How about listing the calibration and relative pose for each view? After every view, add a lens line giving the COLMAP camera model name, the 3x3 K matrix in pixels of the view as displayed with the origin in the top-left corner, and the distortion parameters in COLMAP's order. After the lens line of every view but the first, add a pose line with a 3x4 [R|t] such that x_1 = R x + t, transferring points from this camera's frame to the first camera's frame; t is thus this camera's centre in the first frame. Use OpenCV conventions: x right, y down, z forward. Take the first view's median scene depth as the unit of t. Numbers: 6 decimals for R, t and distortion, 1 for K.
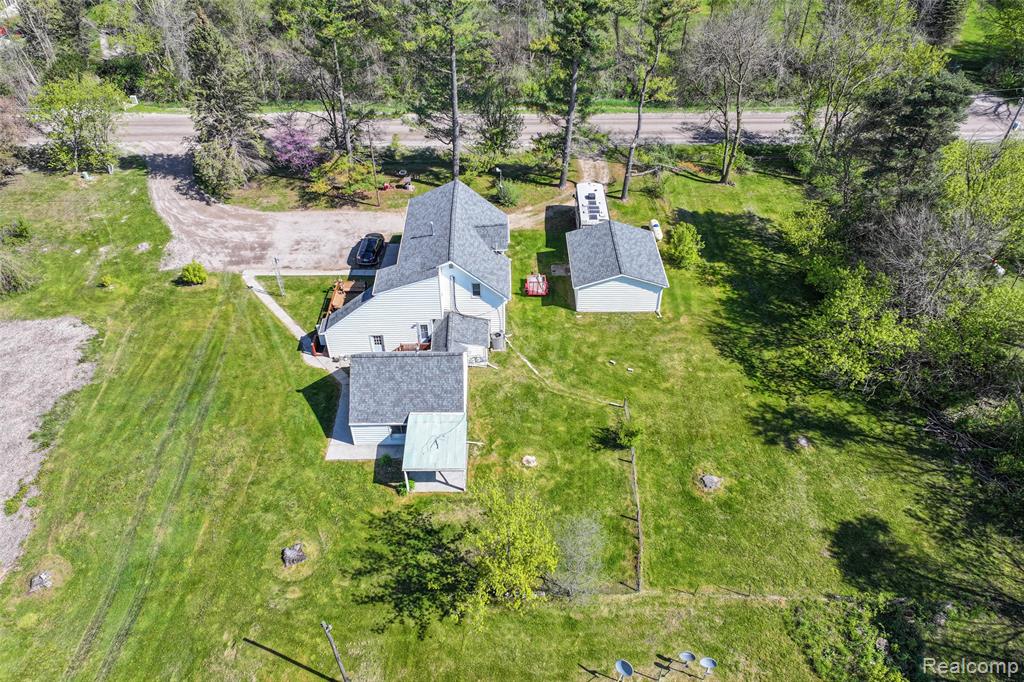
lens RADIAL K [[717.4, 0, 514.9], [0, 717.4, 343.0], [0, 0, 1]] dist [-0.001140, 0.015956]
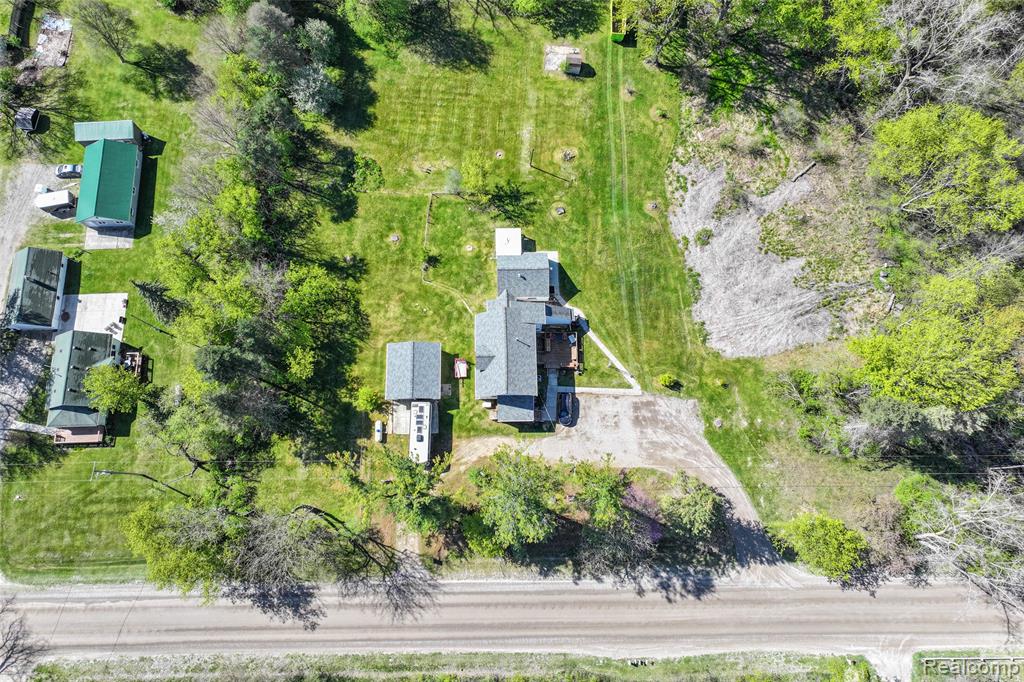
lens RADIAL K [[717.4, 0, 514.4], [0, 717.4, 336.6], [0, 0, 1]] dist [-0.001140, 0.015956]
pose [[-0.999977, 0.002295, 0.006436, -0.121039], [0.004863, -0.422687, 0.906263, -1.785086], [0.004800, 0.906273, 0.422666, 0.238027]]
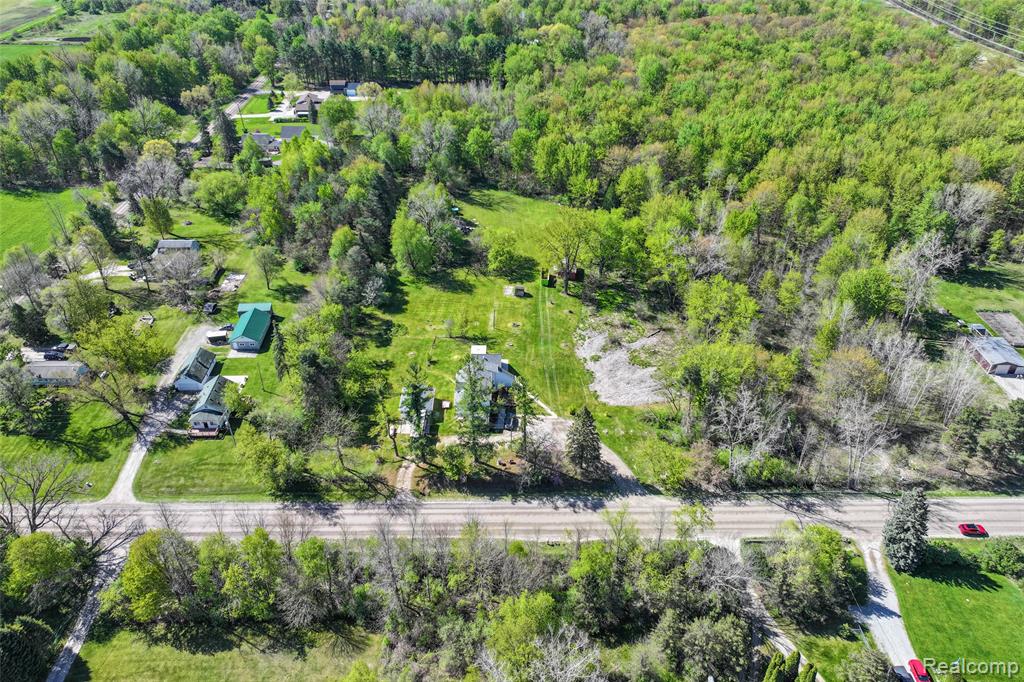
lens RADIAL K [[717.4, 0, 512.9], [0, 717.4, 340.4], [0, 0, 1]] dist [-0.001140, 0.015956]
pose [[-0.999978, -0.002149, 0.006289, -0.274788], [0.005607, 0.235300, 0.971907, -3.178106], [-0.003568, 0.971920, -0.235283, 1.583173]]
